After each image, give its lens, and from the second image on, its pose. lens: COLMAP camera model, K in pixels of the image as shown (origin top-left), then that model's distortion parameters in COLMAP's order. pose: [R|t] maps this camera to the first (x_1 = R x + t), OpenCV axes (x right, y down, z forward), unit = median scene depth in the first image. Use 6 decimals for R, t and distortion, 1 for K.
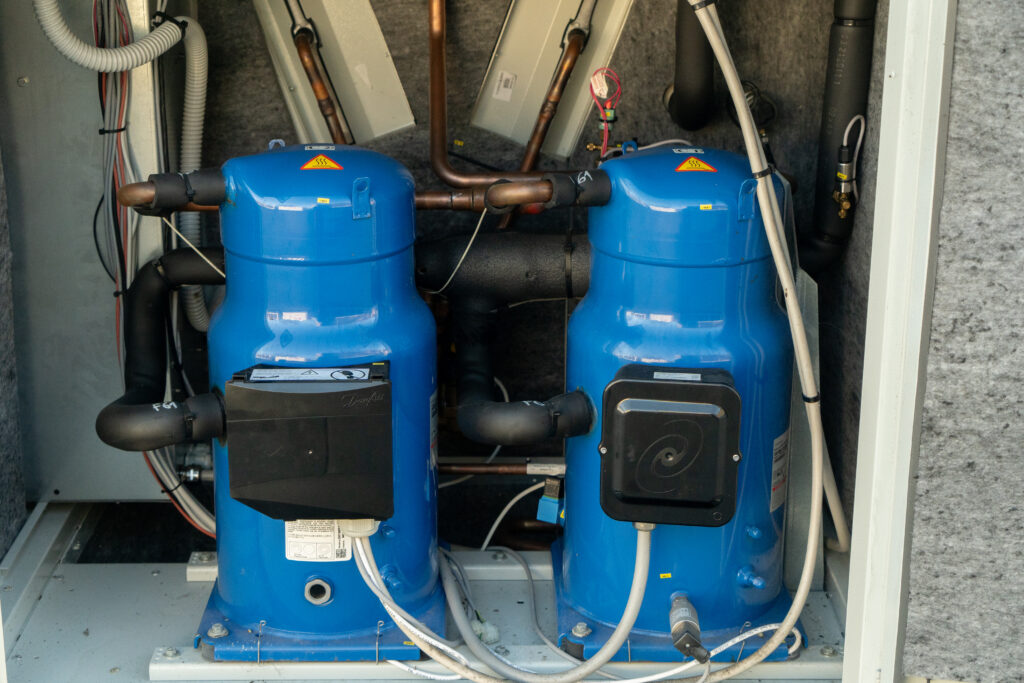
lens RADIAL K [[1768.0, 0, 508.7], [0, 1768.0, 338.6], [0, 0, 1]] dist [0.048533, 0.122458]
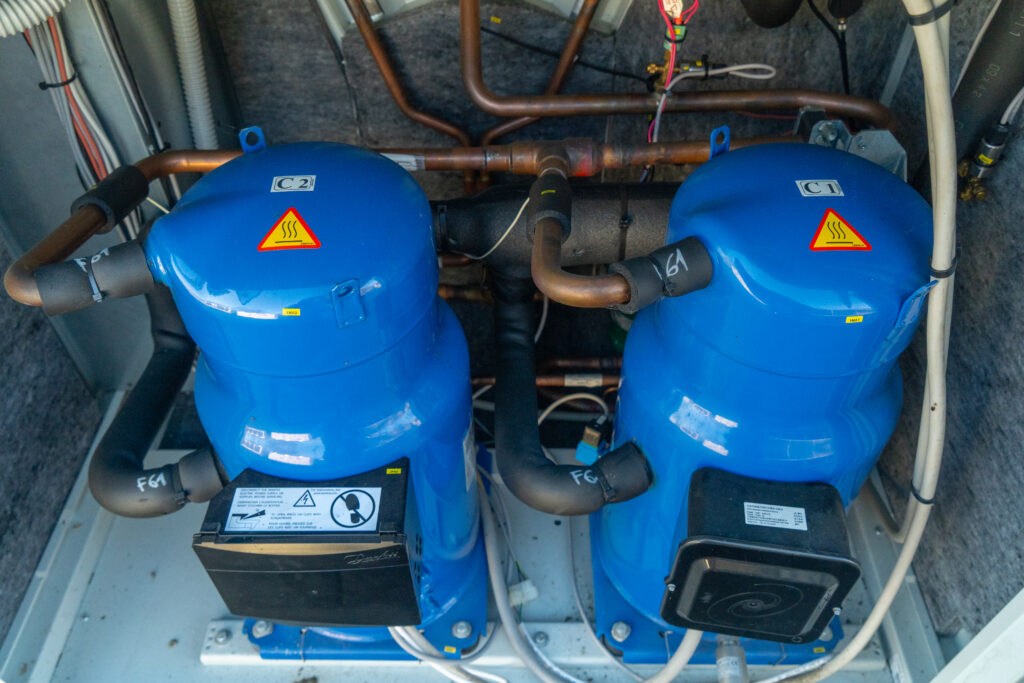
lens RADIAL K [[817.7, 0, 512.0], [0, 817.7, 341.5], [0, 0, 1]] dist [0.002867, 0.002515]
pose [[0.999749, 0.006258, -0.021501, -0.011854], [0.004864, 0.876546, 0.481294, -0.204010], [0.021858, -0.481278, 0.876296, 0.668838]]
